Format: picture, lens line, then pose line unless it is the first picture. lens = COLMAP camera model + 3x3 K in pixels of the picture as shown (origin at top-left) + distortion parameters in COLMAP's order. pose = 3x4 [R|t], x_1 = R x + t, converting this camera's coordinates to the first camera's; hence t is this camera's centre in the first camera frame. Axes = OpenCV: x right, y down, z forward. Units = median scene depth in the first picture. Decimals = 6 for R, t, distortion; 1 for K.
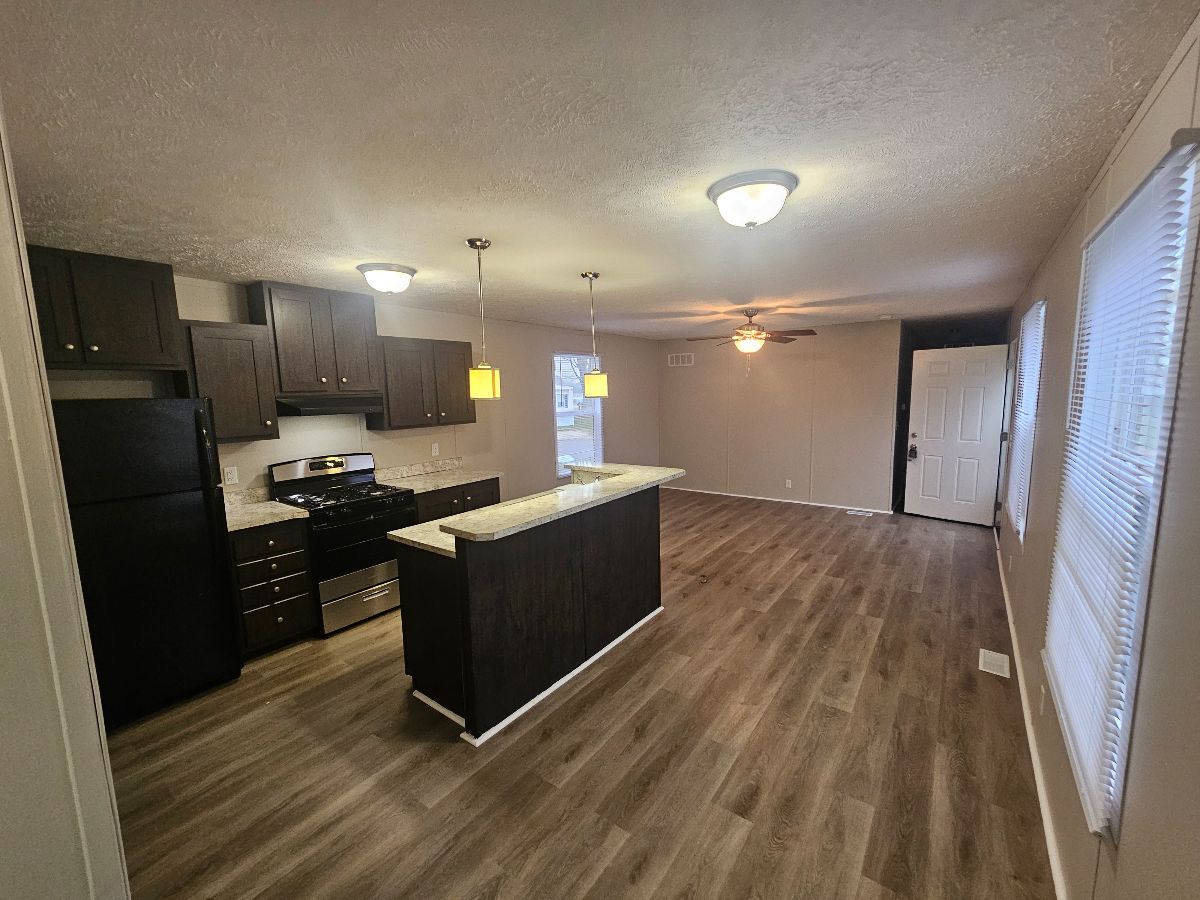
lens RADIAL K [[494.1, 0, 593.5], [0, 494.1, 451.3], [0, 0, 1]] dist [0.000707, 0.000048]
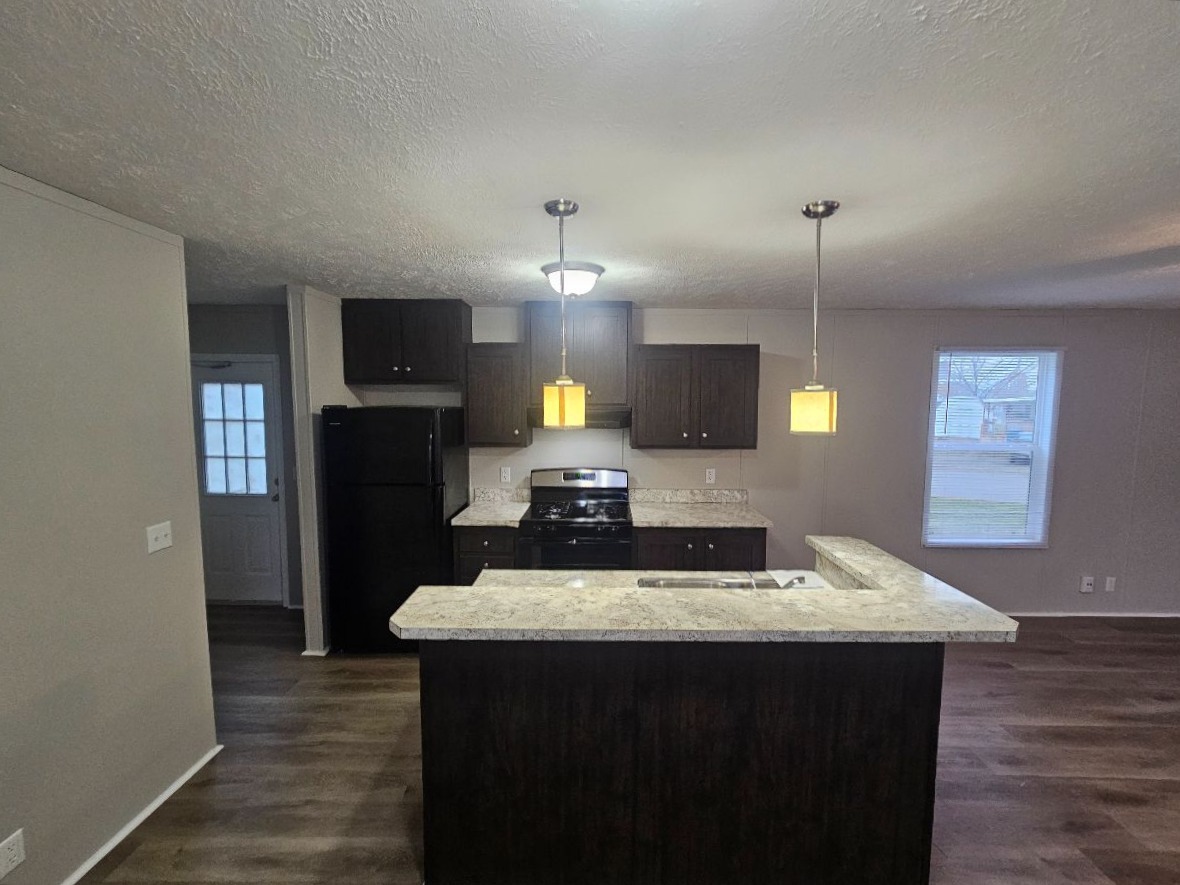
lens RADIAL K [[485.9, 0, 592.1], [0, 485.9, 442.6], [0, 0, 1]] dist [0.000707, 0.000048]
pose [[0.592627, 0.096885, -0.799629, 0.276171], [-0.116441, 0.992616, 0.033971, -0.084809], [0.797016, 0.072978, 0.599532, 0.467674]]
